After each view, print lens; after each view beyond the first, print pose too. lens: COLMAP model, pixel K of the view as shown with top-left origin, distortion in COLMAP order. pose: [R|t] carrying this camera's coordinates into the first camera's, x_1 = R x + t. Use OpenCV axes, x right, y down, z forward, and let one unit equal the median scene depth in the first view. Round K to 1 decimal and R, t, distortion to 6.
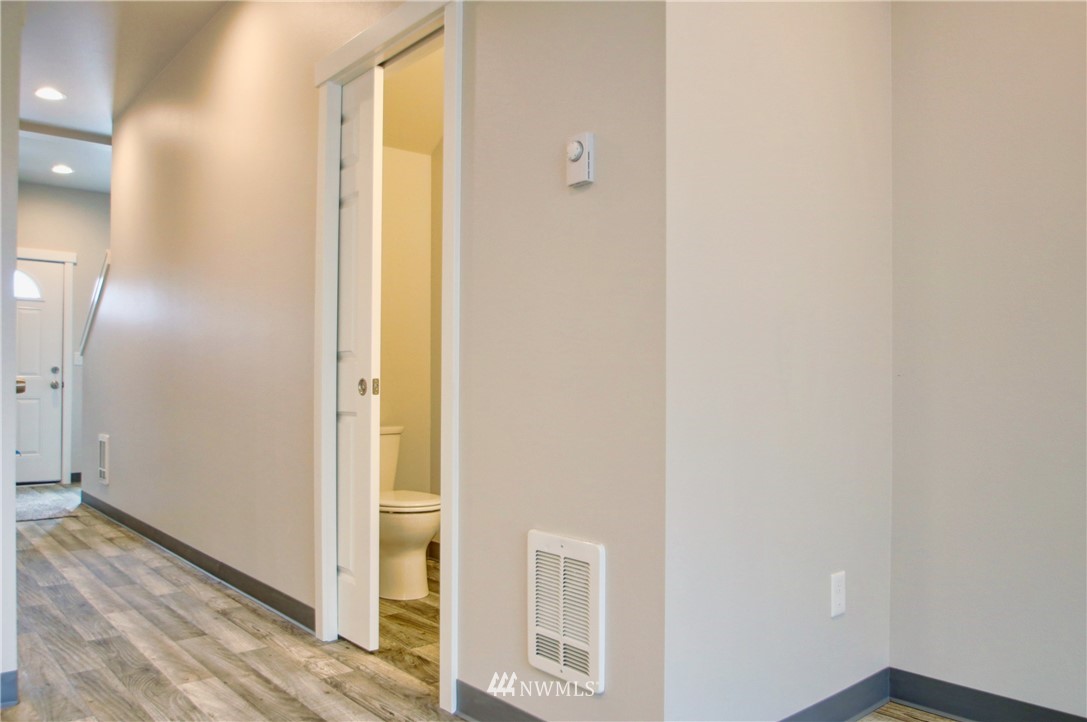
lens RADIAL K [[800.7, 0, 541.6], [0, 800.7, 384.1], [0, 0, 1]] dist [-0.039041, 0.005246]
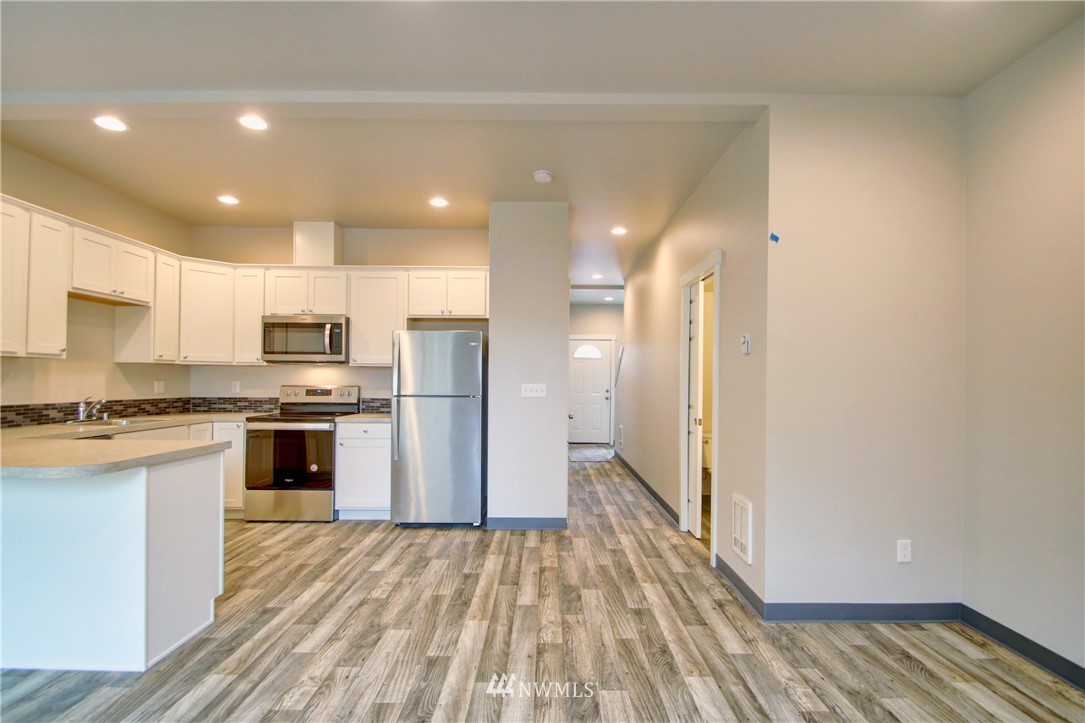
lens RADIAL K [[511.5, 0, 549.5], [0, 511.5, 377.4], [0, 0, 1]] dist [0.021050, -0.021138]
pose [[0.760461, -0.003725, -0.649373, 0.408105], [-0.001204, 0.999974, -0.007147, -0.111519], [0.649382, 0.006217, 0.760437, -0.385756]]
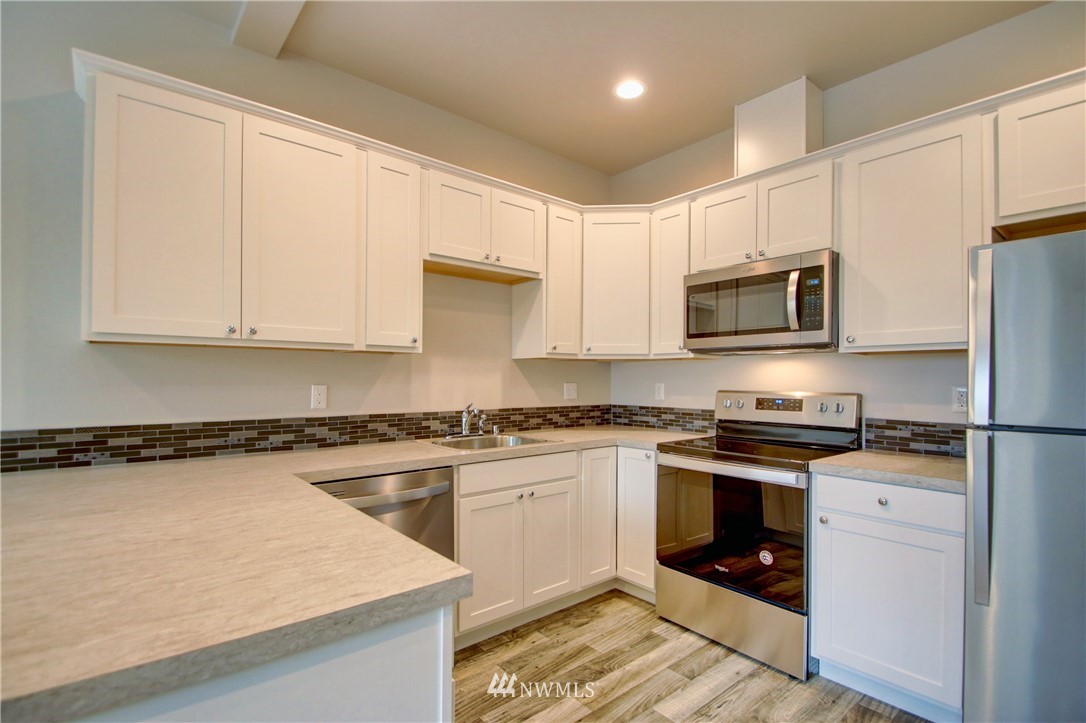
lens RADIAL K [[512.0, 0, 550.0], [0, 512.0, 377.4], [0, 0, 1]] dist [0.021050, -0.021138]
pose [[-0.005180, -0.006497, -0.999965, -0.376657], [-0.000532, 0.999979, -0.006494, -0.115530], [0.999986, 0.000498, -0.005184, 0.018203]]
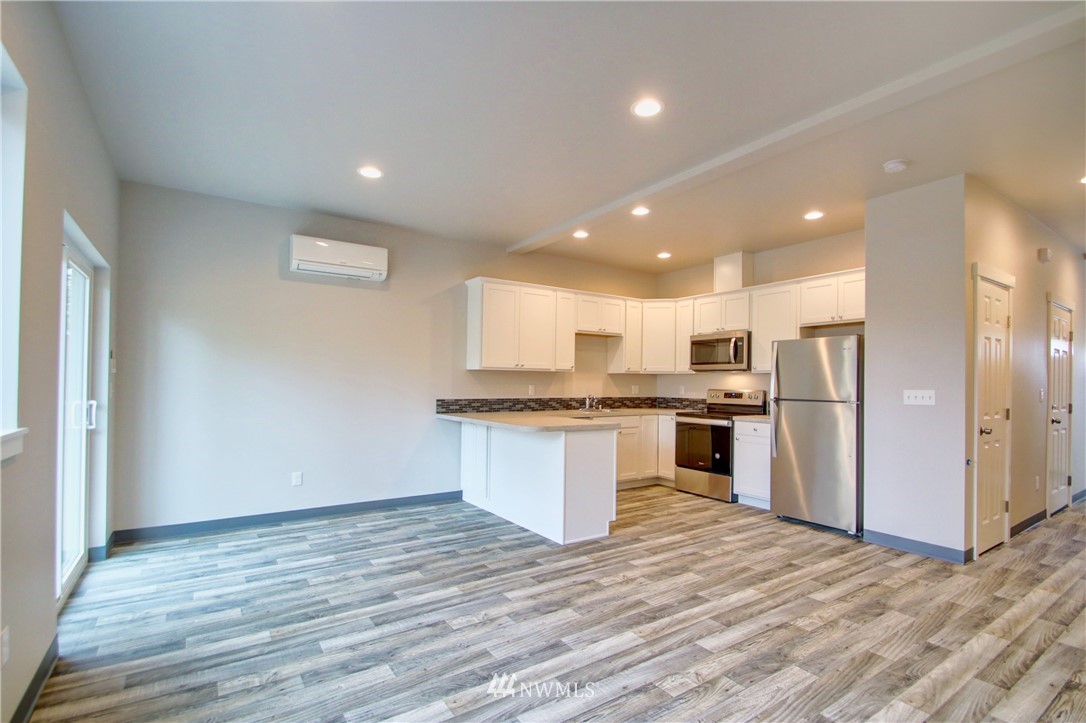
lens RADIAL K [[512.0, 0, 550.0], [0, 512.0, 377.4], [0, 0, 1]] dist [0.021050, -0.021138]
pose [[-0.112091, -0.015317, -0.993580, 0.846042], [-0.007524, 0.999866, -0.014565, -0.109348], [0.993669, 0.005843, -0.112191, -0.069498]]
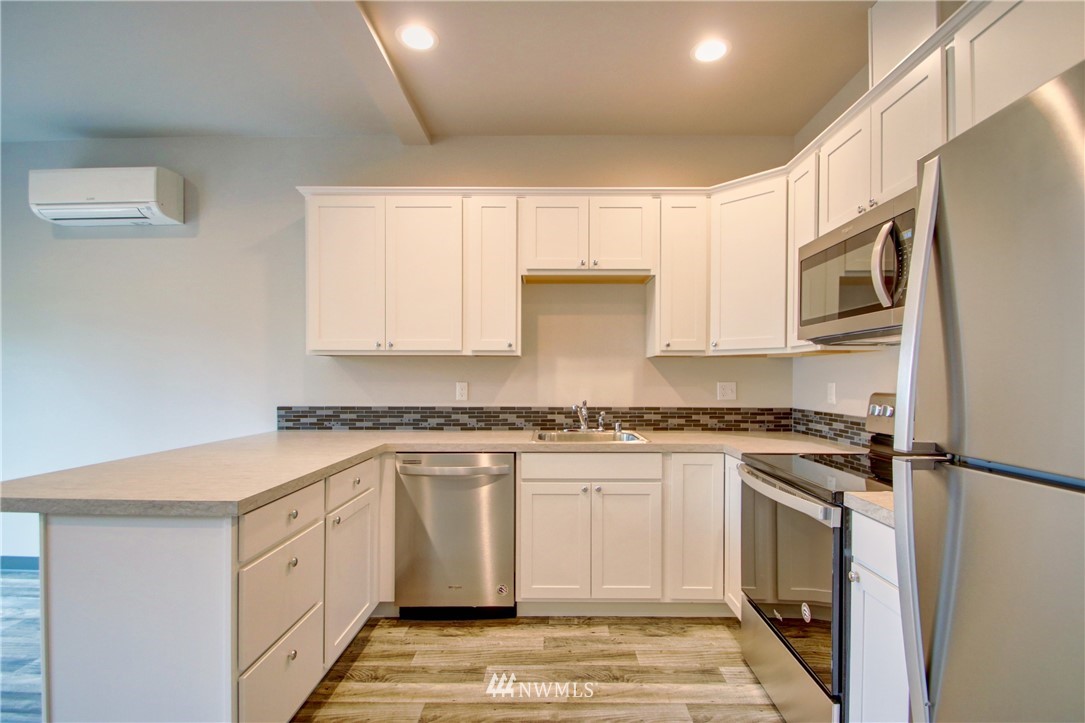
lens RADIAL K [[511.5, 0, 549.5], [0, 511.5, 377.4], [0, 0, 1]] dist [0.021050, -0.021138]
pose [[-0.660867, -0.005577, -0.750482, -0.523197], [-0.002867, 0.999984, -0.004907, -0.113922], [0.750498, -0.001091, -0.660872, 0.521199]]
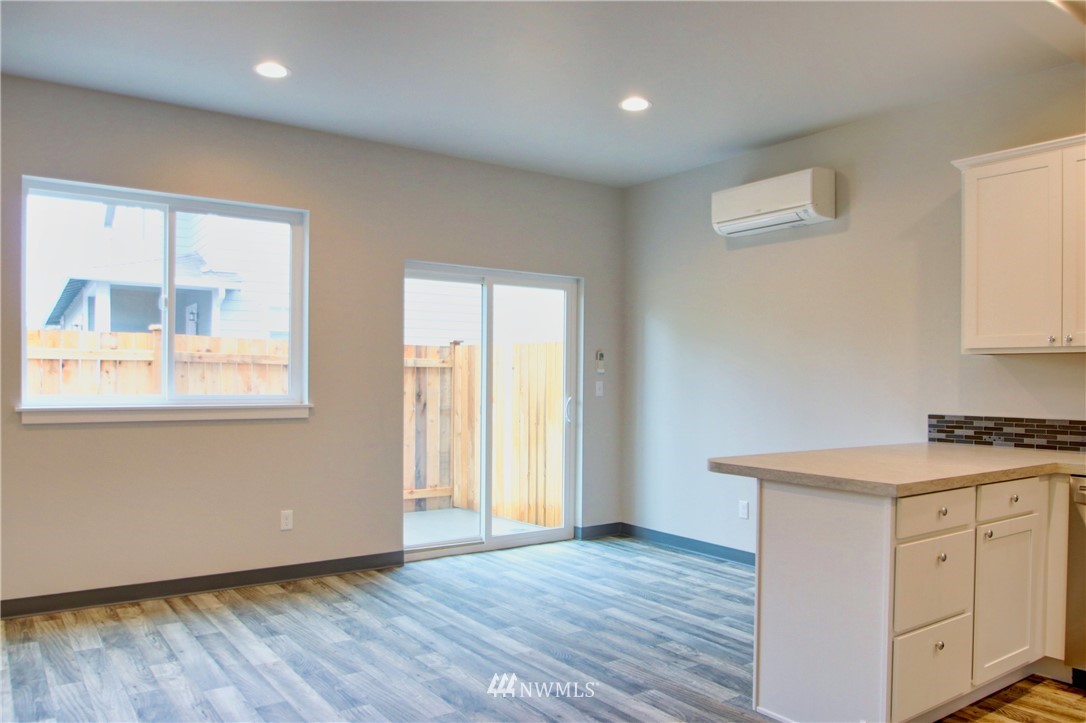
lens RADIAL K [[799.9, 0, 541.1], [0, 799.9, 384.6], [0, 0, 1]] dist [-0.039041, 0.005246]
pose [[-0.995771, -0.013339, 0.090900, -0.377197], [-0.012812, 0.999898, 0.006385, -0.110130], [-0.090975, 0.005193, -0.995840, 0.897648]]
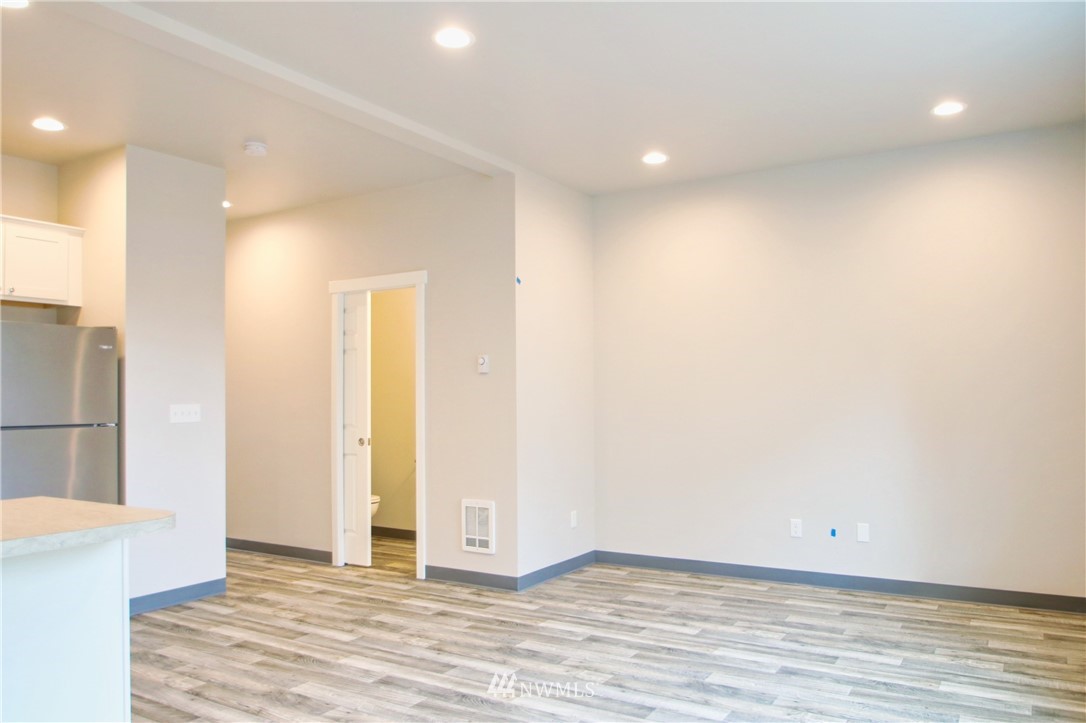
lens RADIAL K [[798.7, 0, 542.0], [0, 798.7, 373.7], [0, 0, 1]] dist [-0.034876, 0.004228]
pose [[0.954462, -0.004795, 0.298294, -0.394993], [0.013215, 0.999569, -0.026218, -0.114719], [-0.298039, 0.028966, 0.954114, -1.158693]]
